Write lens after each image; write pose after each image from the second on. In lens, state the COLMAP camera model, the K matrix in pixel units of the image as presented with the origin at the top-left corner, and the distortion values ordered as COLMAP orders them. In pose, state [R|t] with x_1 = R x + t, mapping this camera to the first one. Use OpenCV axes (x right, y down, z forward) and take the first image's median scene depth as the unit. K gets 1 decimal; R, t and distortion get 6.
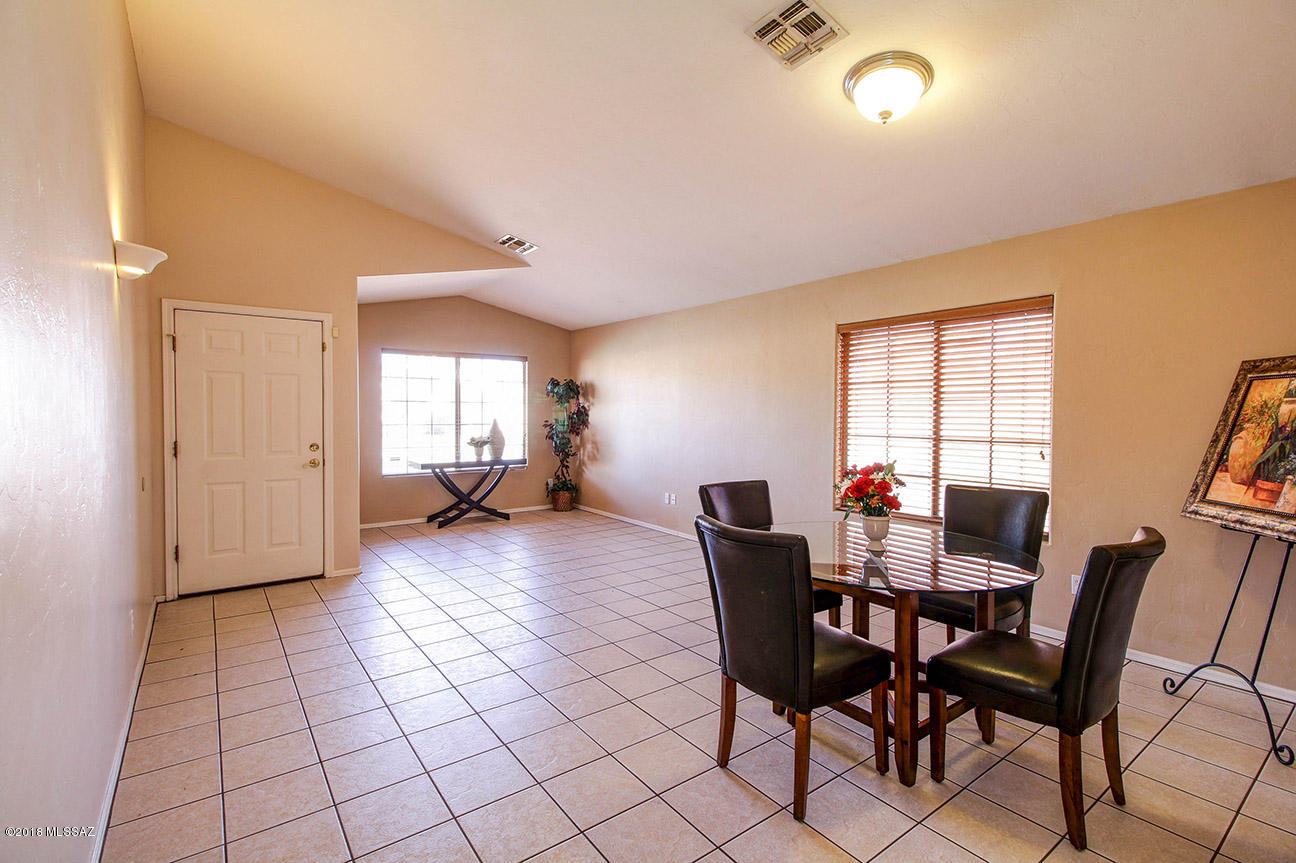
lens RADIAL K [[597.2, 0, 647.0], [0, 597.2, 426.4], [0, 0, 1]] dist [0.015628, 0.000604]
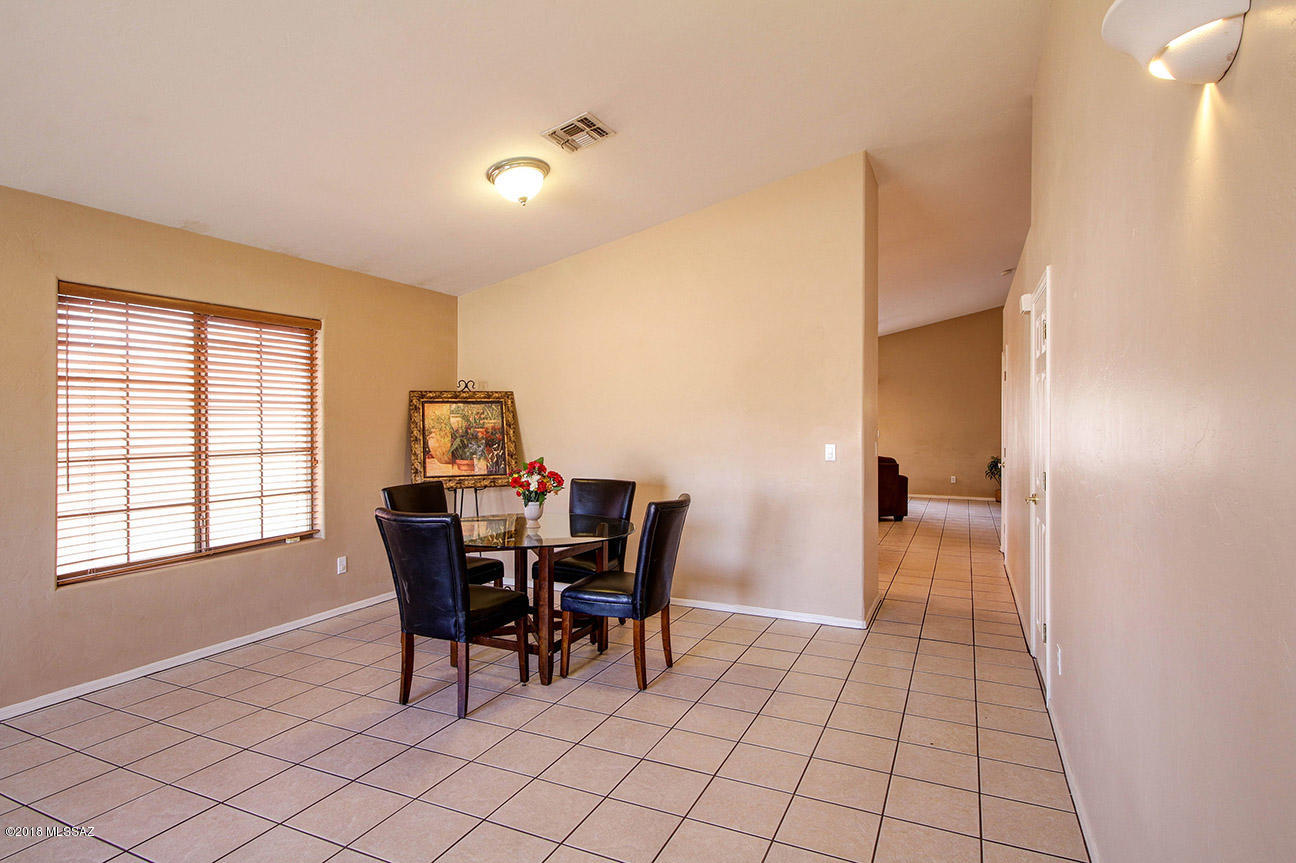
lens RADIAL K [[695.9, 0, 645.7], [0, 695.9, 424.4], [0, 0, 1]] dist [-0.000385, -0.000066]
pose [[-0.485788, -0.006759, 0.874050, -0.756422], [0.021992, 0.999559, 0.019952, -0.032462], [-0.873800, 0.028915, -0.485425, 1.069544]]
